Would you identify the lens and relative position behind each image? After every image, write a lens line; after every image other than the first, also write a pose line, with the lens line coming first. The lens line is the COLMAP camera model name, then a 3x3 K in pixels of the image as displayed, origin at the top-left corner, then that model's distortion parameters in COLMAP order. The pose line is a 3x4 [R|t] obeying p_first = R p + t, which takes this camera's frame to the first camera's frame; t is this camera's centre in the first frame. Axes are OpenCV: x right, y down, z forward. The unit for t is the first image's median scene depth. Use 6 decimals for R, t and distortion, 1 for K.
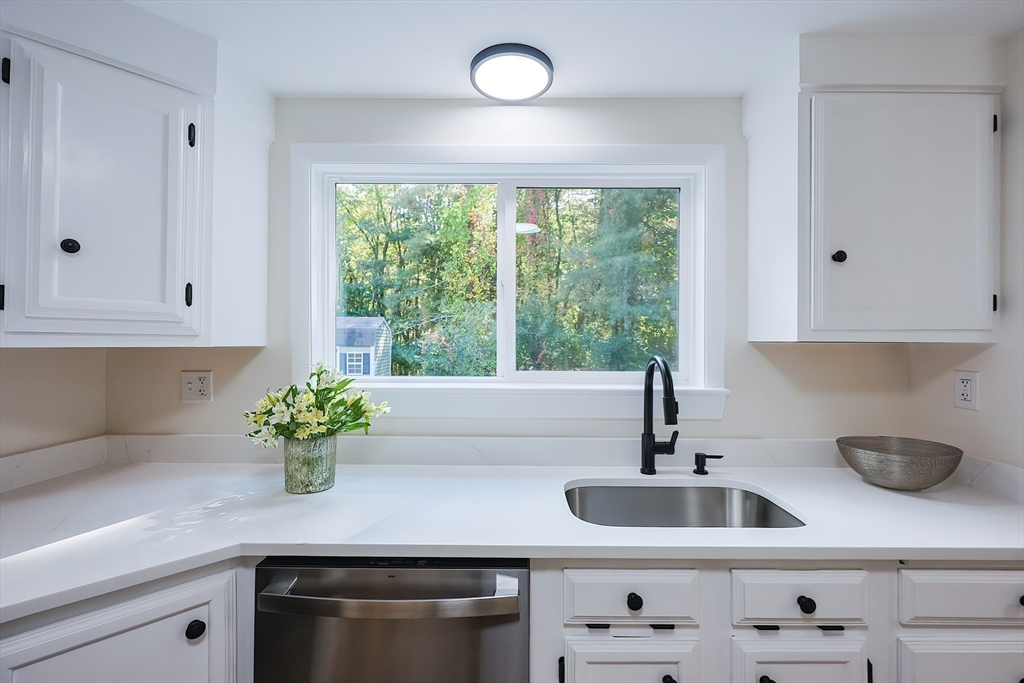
lens RADIAL K [[441.6, 0, 519.1], [0, 441.6, 338.9], [0, 0, 1]] dist [-0.000222, -0.001315]
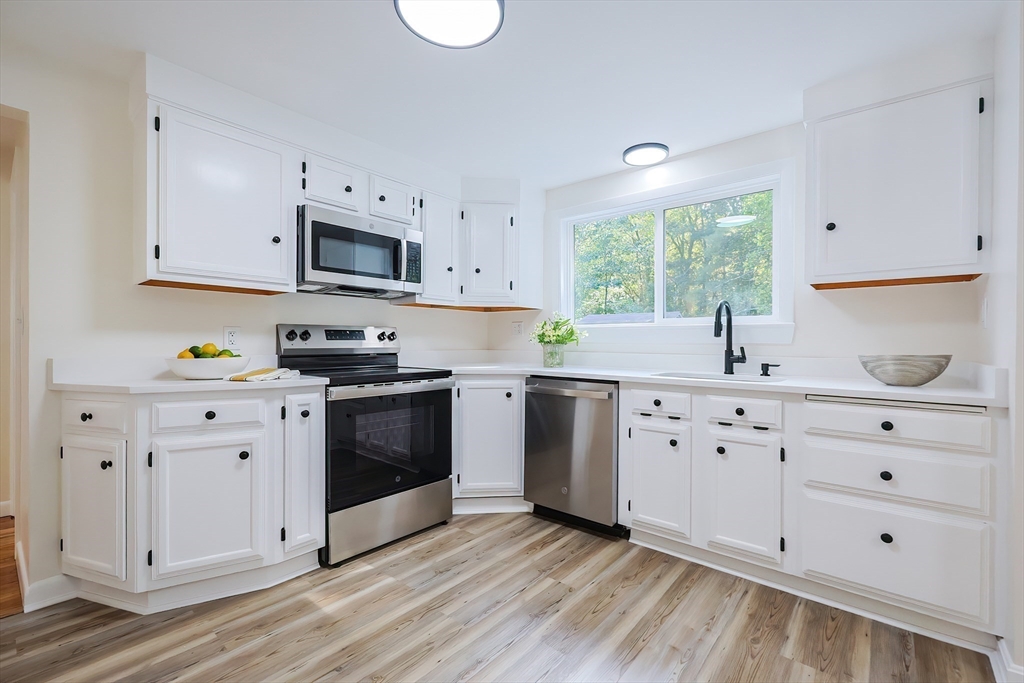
lens RADIAL K [[441.6, 0, 518.6], [0, 441.6, 346.1], [0, 0, 1]] dist [-0.000222, -0.001315]
pose [[0.770542, 0.005245, -0.637368, 0.739449], [0.004337, 0.999900, 0.013472, 0.175310], [0.637374, -0.013145, 0.770442, -0.761732]]
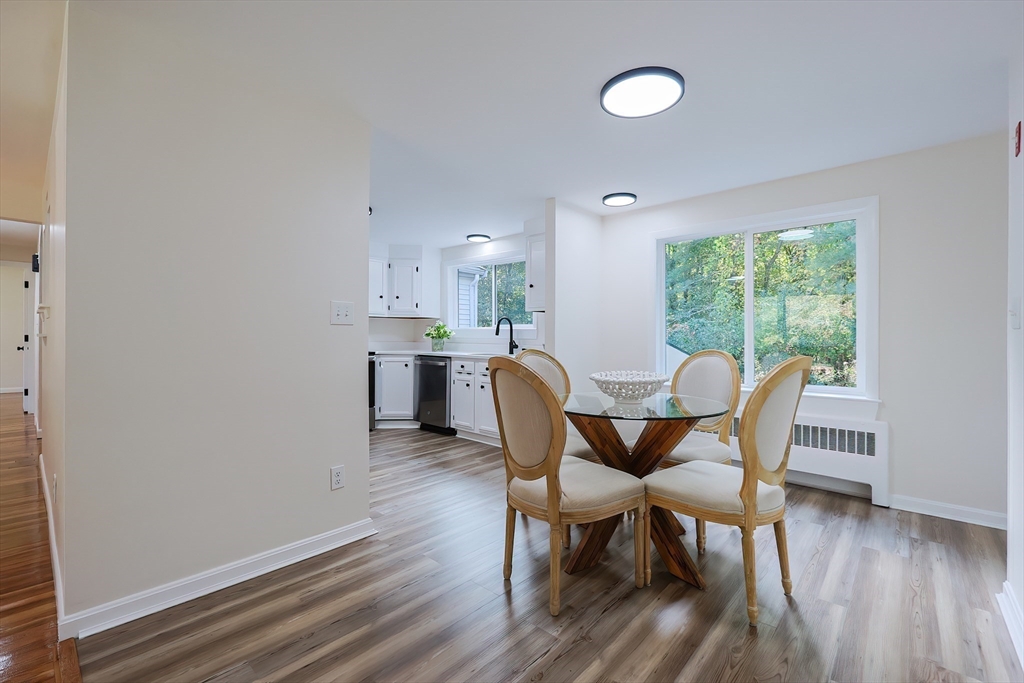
lens RADIAL K [[441.6, 0, 521.3], [0, 441.6, 336.4], [0, 0, 1]] dist [-0.000222, -0.001315]
pose [[0.754269, 0.003467, -0.656557, 2.484483], [0.000603, 0.999982, 0.005973, 0.155298], [0.656565, -0.004901, 0.754253, -1.397655]]
